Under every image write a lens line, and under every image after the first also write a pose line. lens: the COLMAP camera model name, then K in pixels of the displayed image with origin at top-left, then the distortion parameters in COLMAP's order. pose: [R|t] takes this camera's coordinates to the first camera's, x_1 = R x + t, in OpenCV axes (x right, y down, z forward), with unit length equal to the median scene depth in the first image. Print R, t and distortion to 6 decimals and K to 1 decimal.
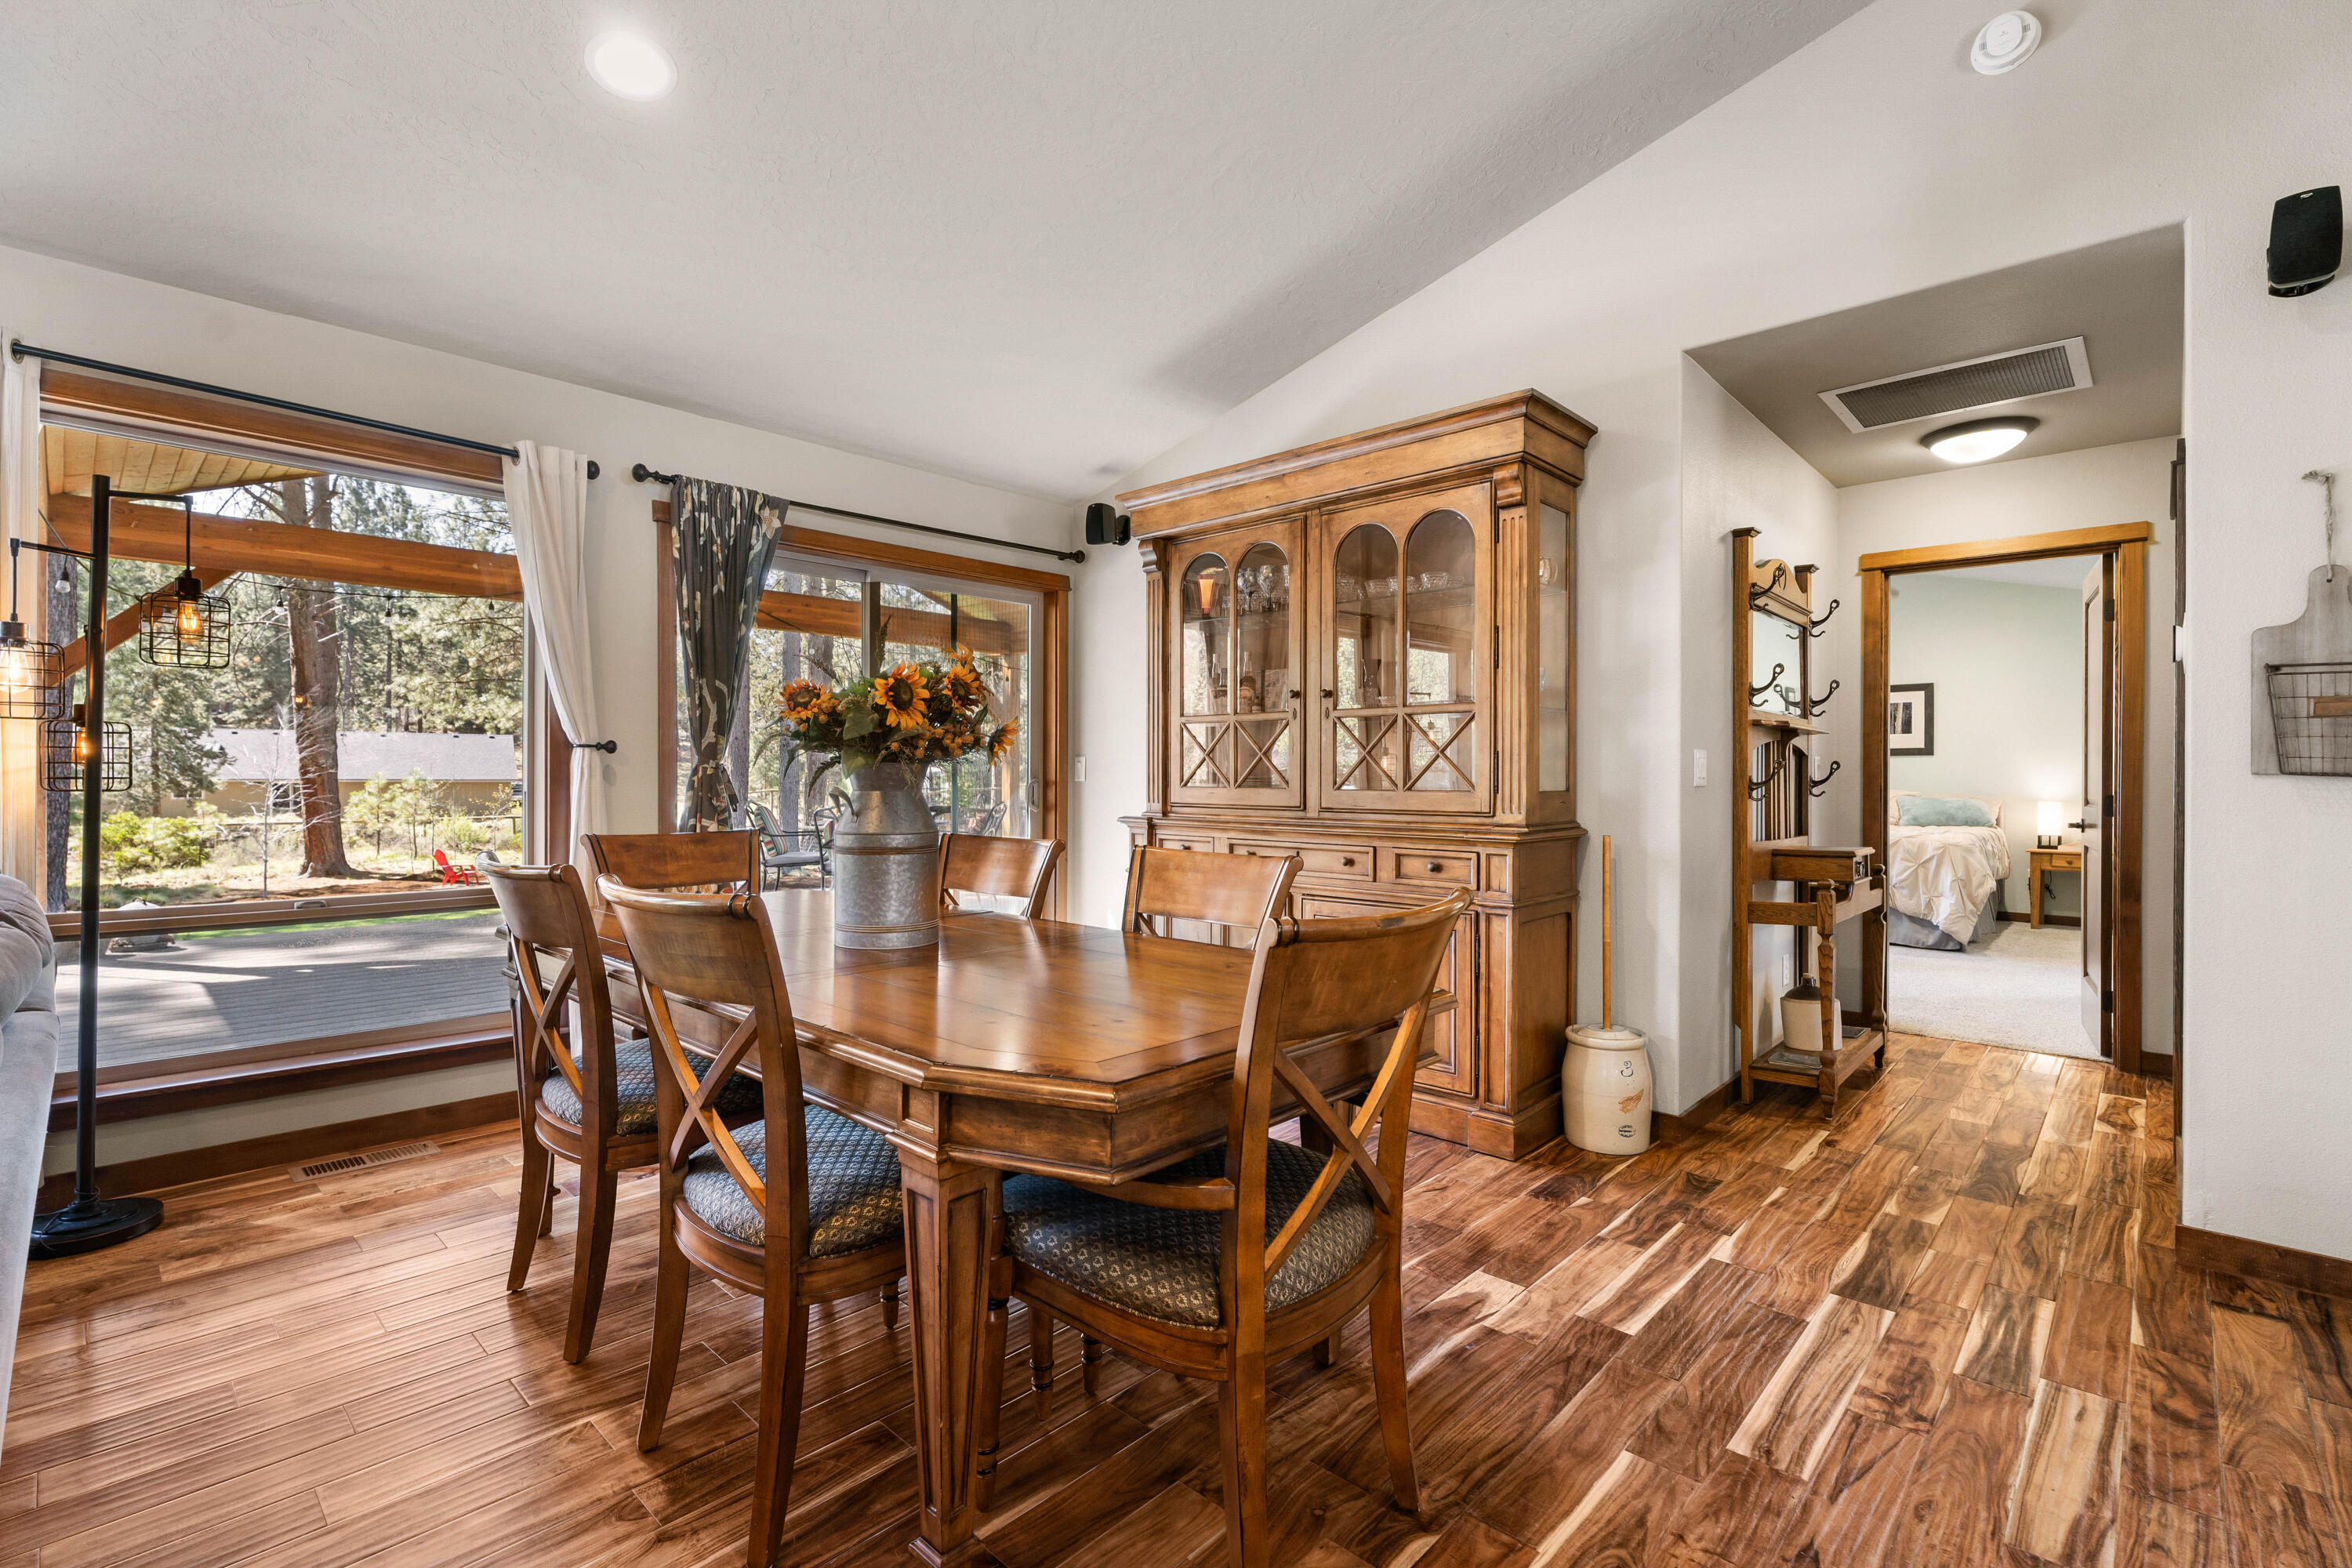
lens RADIAL K [[1060.8, 0, 1171.2], [0, 1060.8, 773.4], [0, 0, 1]] dist [0.002568, -0.001127]
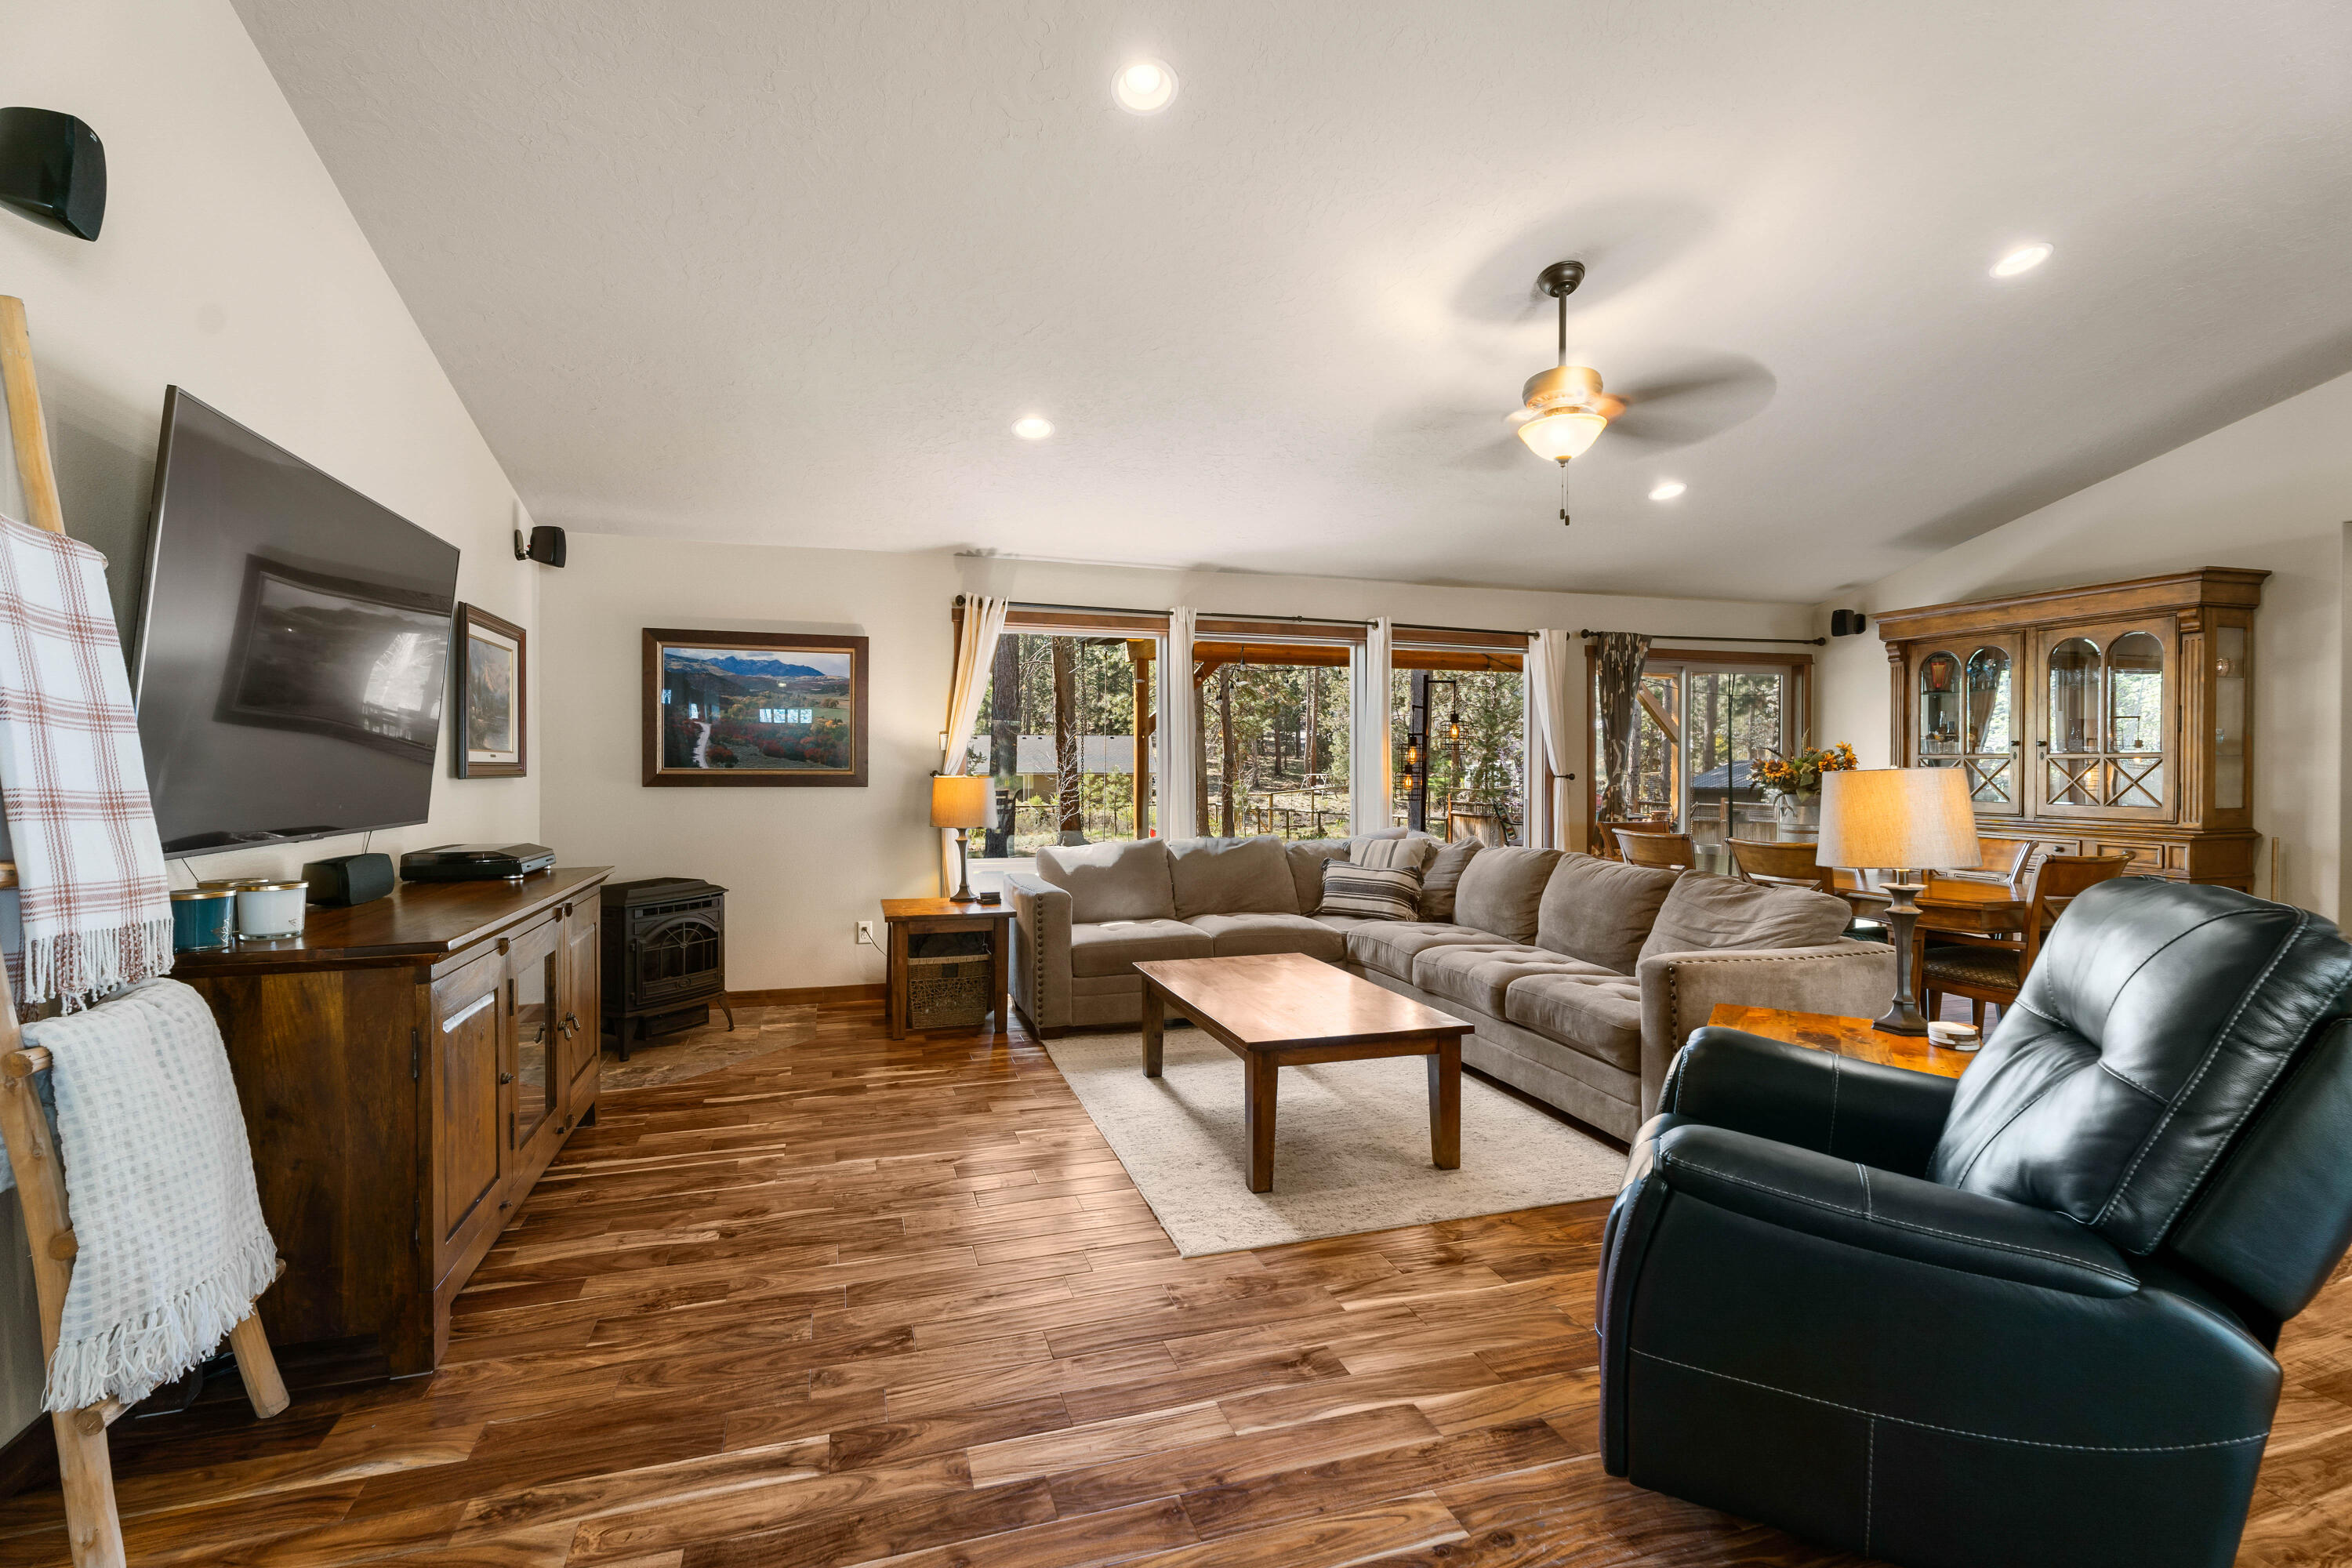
lens RADIAL K [[1060.8, 0, 1163.4], [0, 1060.8, 776.4], [0, 0, 1]] dist [0.002568, -0.001127]
pose [[0.870313, 0.002325, -0.492494, -0.224332], [0.003031, 0.999945, 0.010076, -0.048176], [0.492490, -0.010262, 0.870257, -1.079834]]
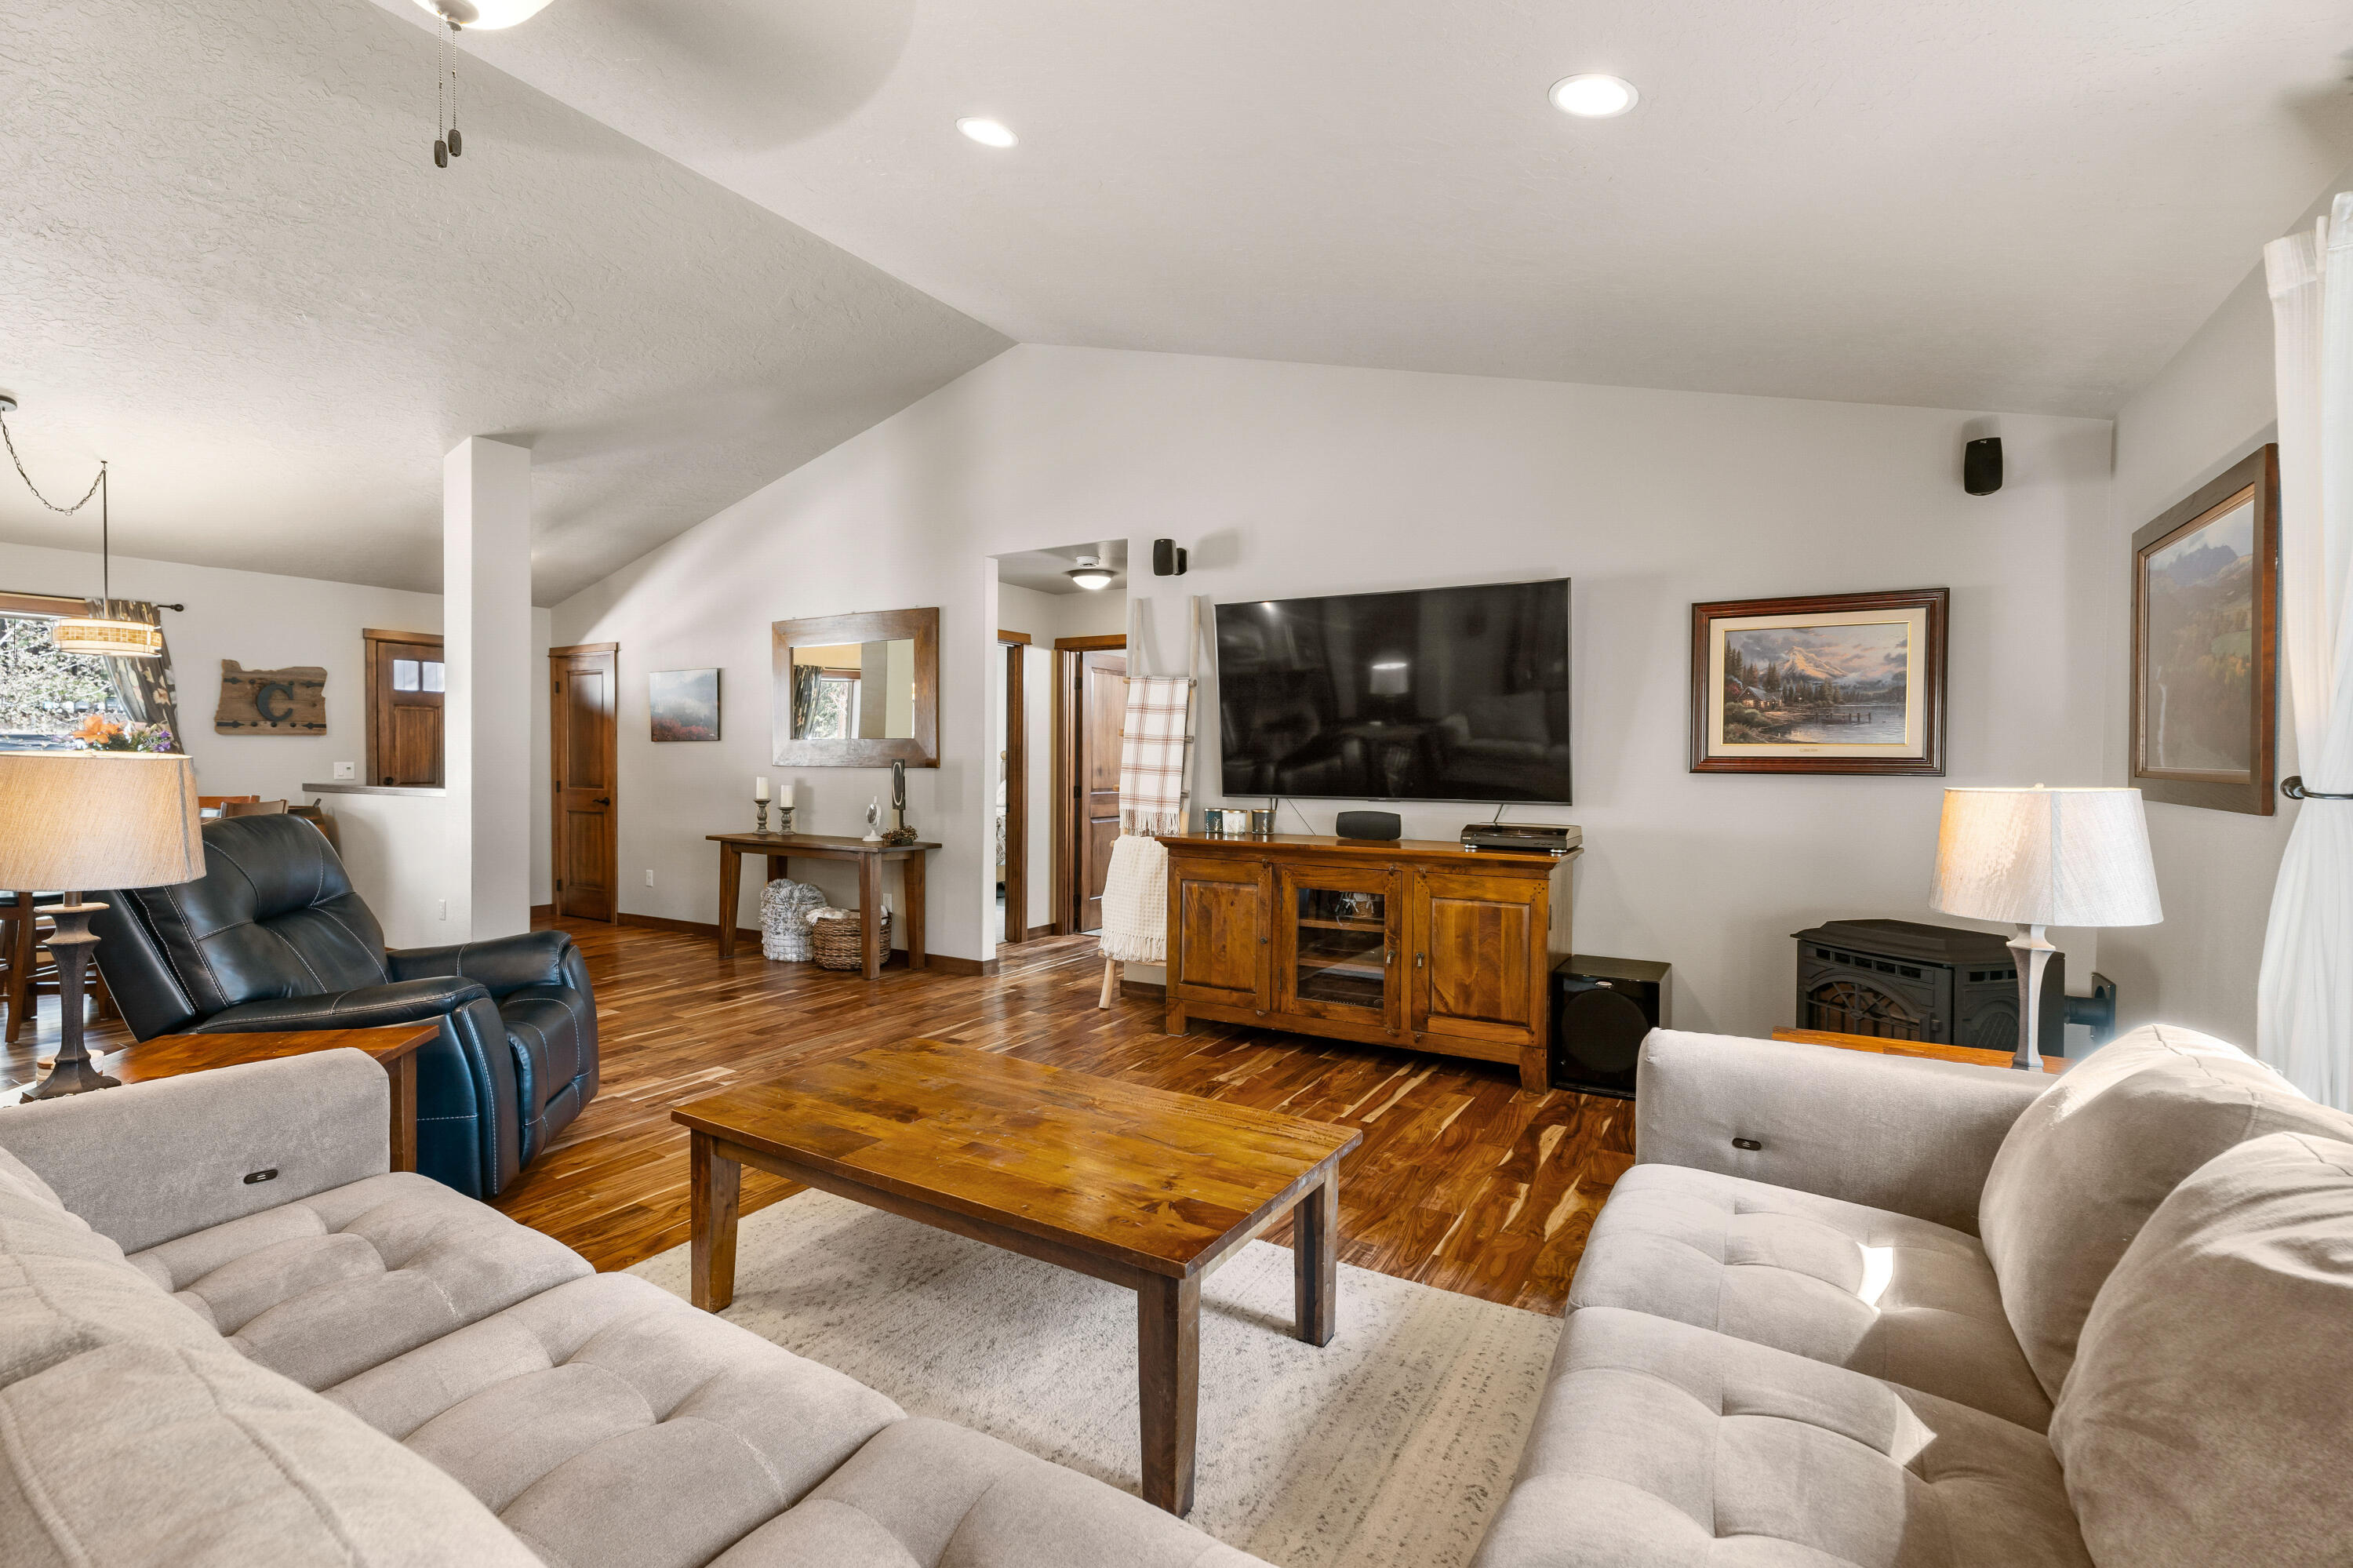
lens RADIAL K [[1061.3, 0, 1168.1], [0, 1061.3, 773.0], [0, 0, 1]] dist [0.002568, -0.001127]
pose [[-0.974823, -0.006481, -0.222884, -0.605402], [-0.009594, 0.999871, 0.012887, -0.046447], [0.222772, 0.014701, -0.974760, 0.605797]]
